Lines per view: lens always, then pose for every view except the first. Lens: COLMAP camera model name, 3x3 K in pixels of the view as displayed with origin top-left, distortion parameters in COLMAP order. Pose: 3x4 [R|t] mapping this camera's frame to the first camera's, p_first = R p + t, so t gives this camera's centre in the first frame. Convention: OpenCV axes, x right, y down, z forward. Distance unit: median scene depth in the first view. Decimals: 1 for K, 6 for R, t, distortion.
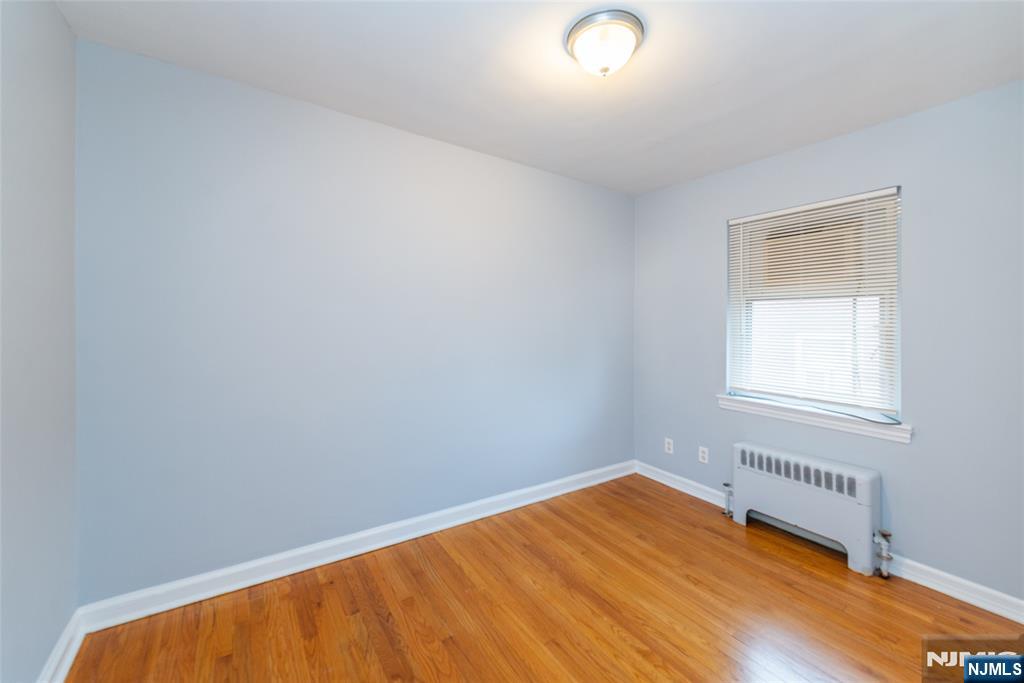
lens RADIAL K [[415.4, 0, 510.1], [0, 415.4, 321.9], [0, 0, 1]] dist [0.001716, -0.000374]
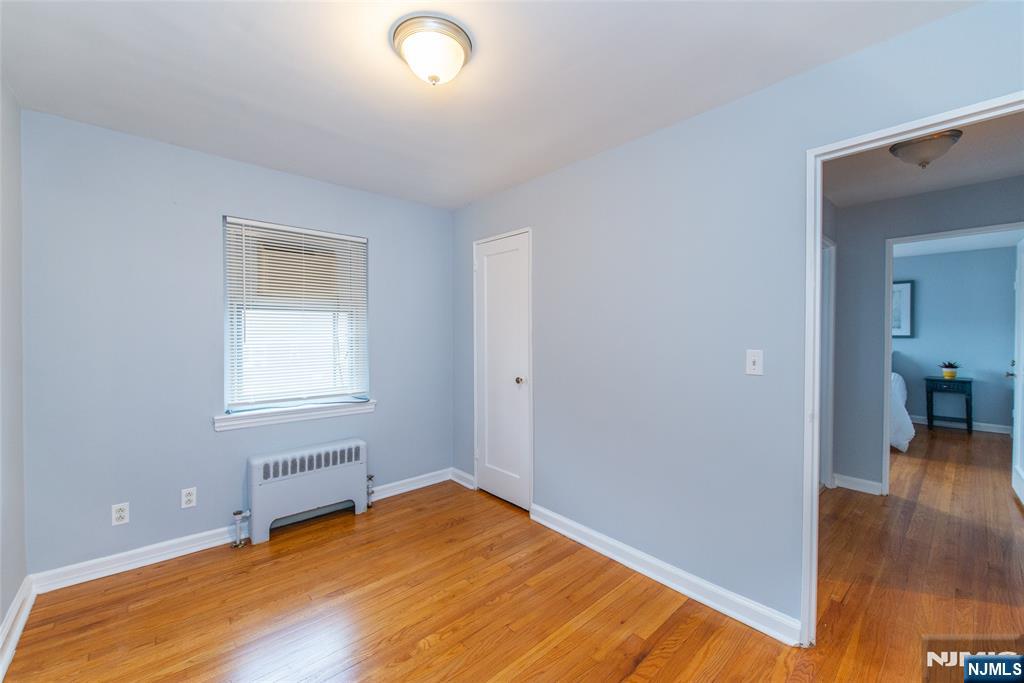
lens RADIAL K [[401.6, 0, 509.8], [0, 401.6, 328.8], [0, 0, 1]] dist [-0.000823, -0.000285]
pose [[-0.149290, -0.000838, 0.988793, -0.461637], [-0.006282, 0.999980, -0.000101, -0.009867], [-0.988773, -0.006226, -0.149293, 0.600628]]
